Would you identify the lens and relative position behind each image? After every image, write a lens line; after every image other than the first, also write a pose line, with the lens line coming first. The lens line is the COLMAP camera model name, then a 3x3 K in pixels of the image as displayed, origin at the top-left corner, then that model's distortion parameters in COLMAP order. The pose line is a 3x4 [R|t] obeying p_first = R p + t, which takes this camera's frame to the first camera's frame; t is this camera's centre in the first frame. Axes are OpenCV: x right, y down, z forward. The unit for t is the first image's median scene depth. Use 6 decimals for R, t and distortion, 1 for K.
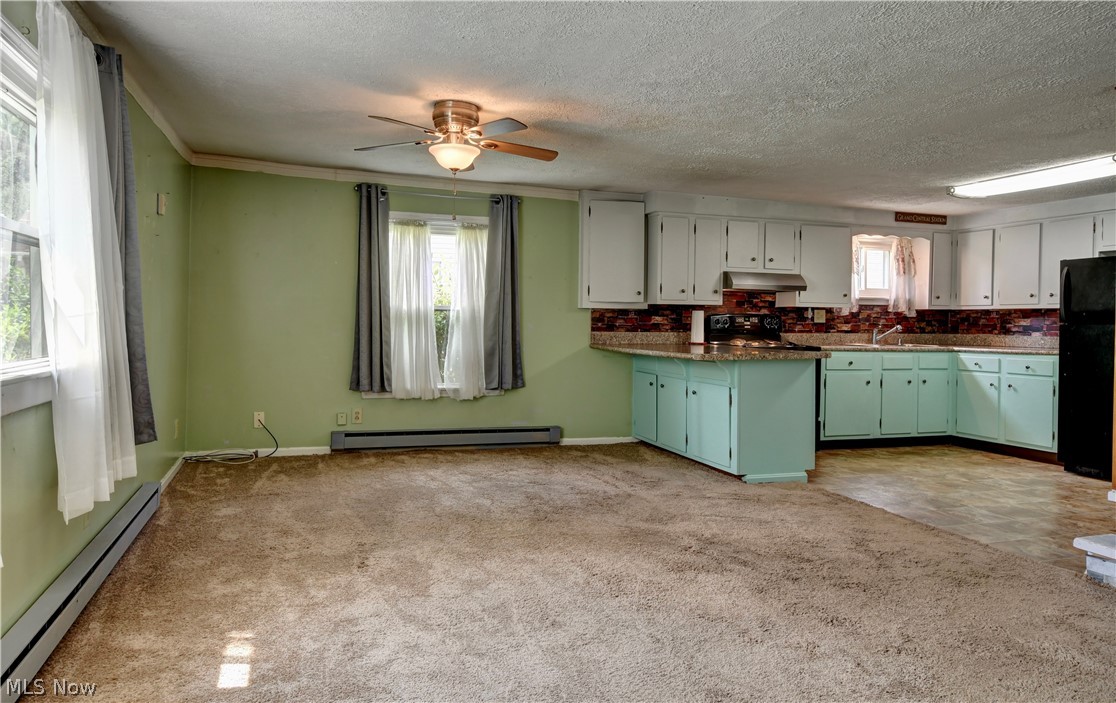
lens RADIAL K [[735.8, 0, 553.6], [0, 735.8, 333.4], [0, 0, 1]] dist [0.003716, -0.000102]
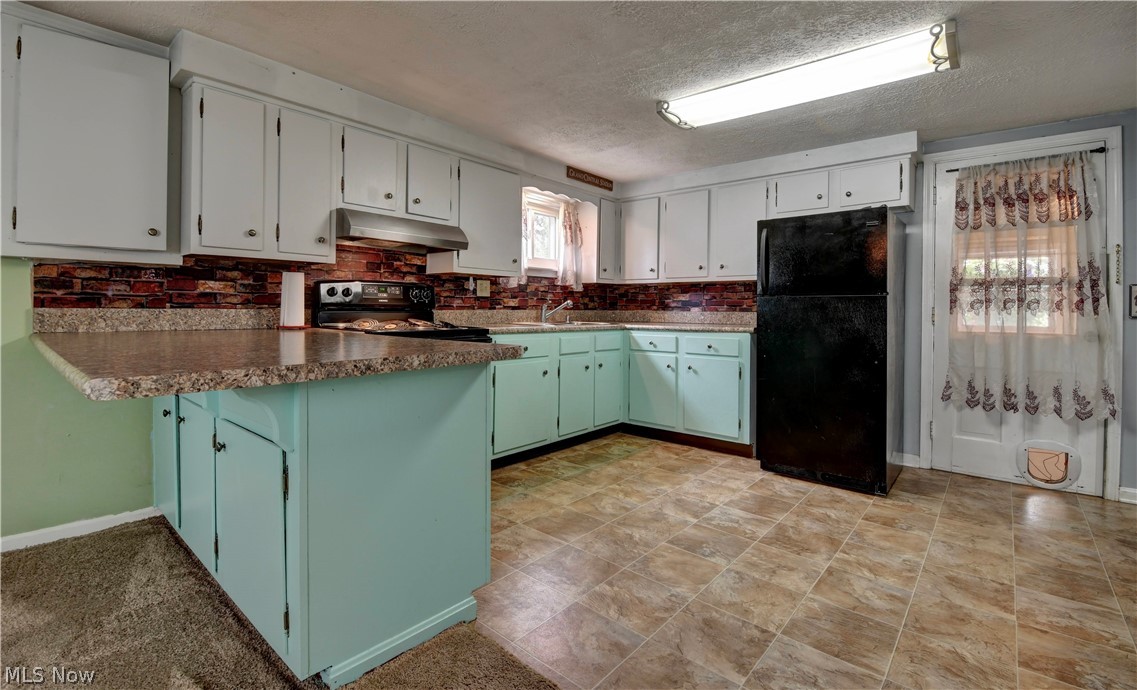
lens RADIAL K [[502.2, 0, 565.6], [0, 502.2, 313.8], [0, 0, 1]] dist [0.020875, -0.027556]
pose [[0.861082, -0.008912, 0.508387, 0.169390], [0.008299, 0.999960, 0.003474, 0.002848], [-0.508398, 0.001228, 0.861122, 0.509339]]
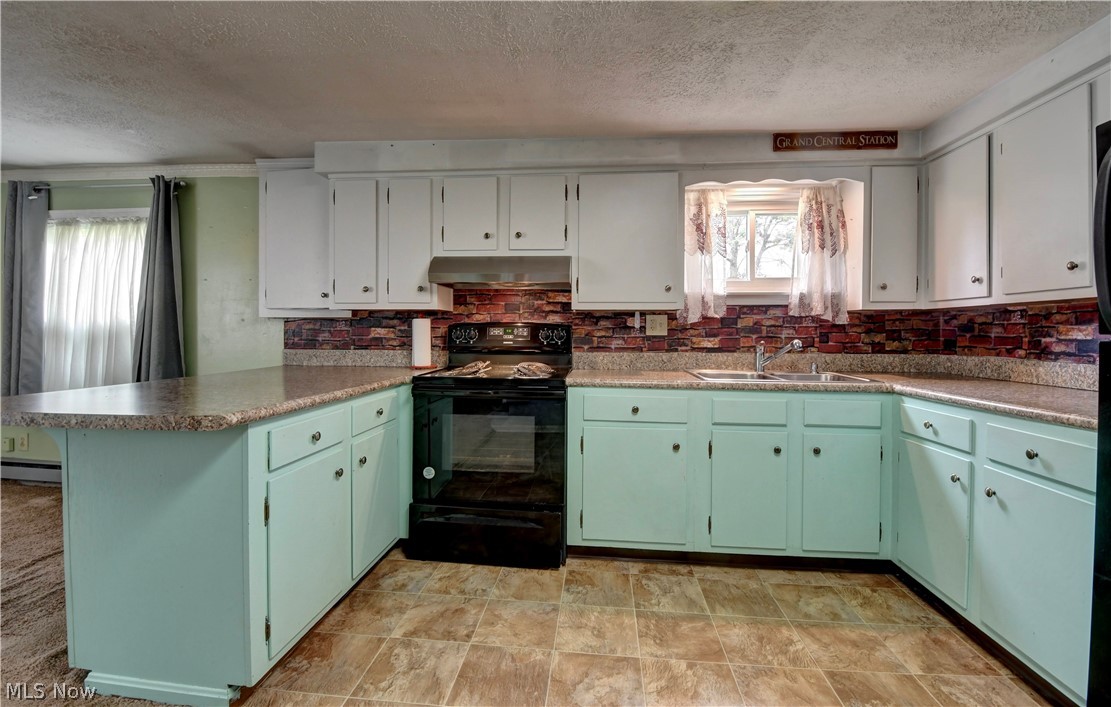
lens RADIAL K [[485.2, 0, 558.4], [0, 485.2, 335.3], [0, 0, 1]] dist [0.000897, -0.013760]
pose [[0.914344, -0.004262, -0.404915, 0.467983], [-0.001294, 0.999909, -0.013445, -0.009427], [0.404935, 0.012817, 0.914256, 0.611242]]
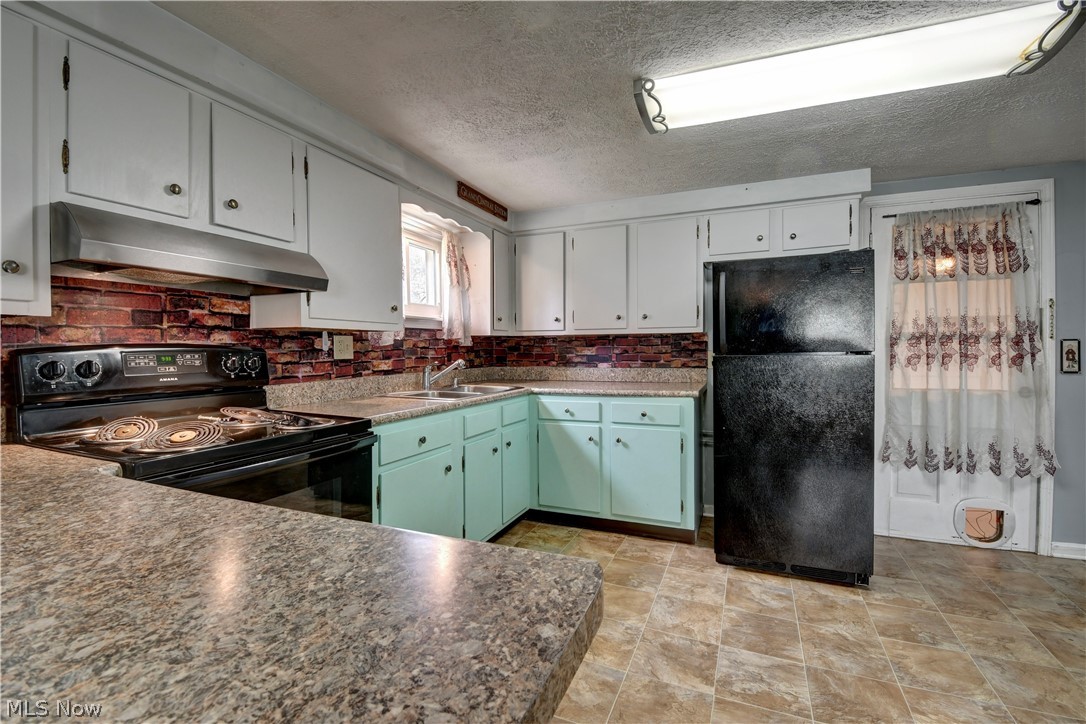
lens RADIAL K [[474.1, 0, 543.0], [0, 474.1, 362.0], [0, 0, 1]] dist [0.023614, -0.029225]
pose [[0.670295, -0.037302, 0.741156, 0.206889], [0.026315, 0.999302, 0.026496, -0.018633], [-0.741628, 0.001743, 0.670810, 0.679012]]
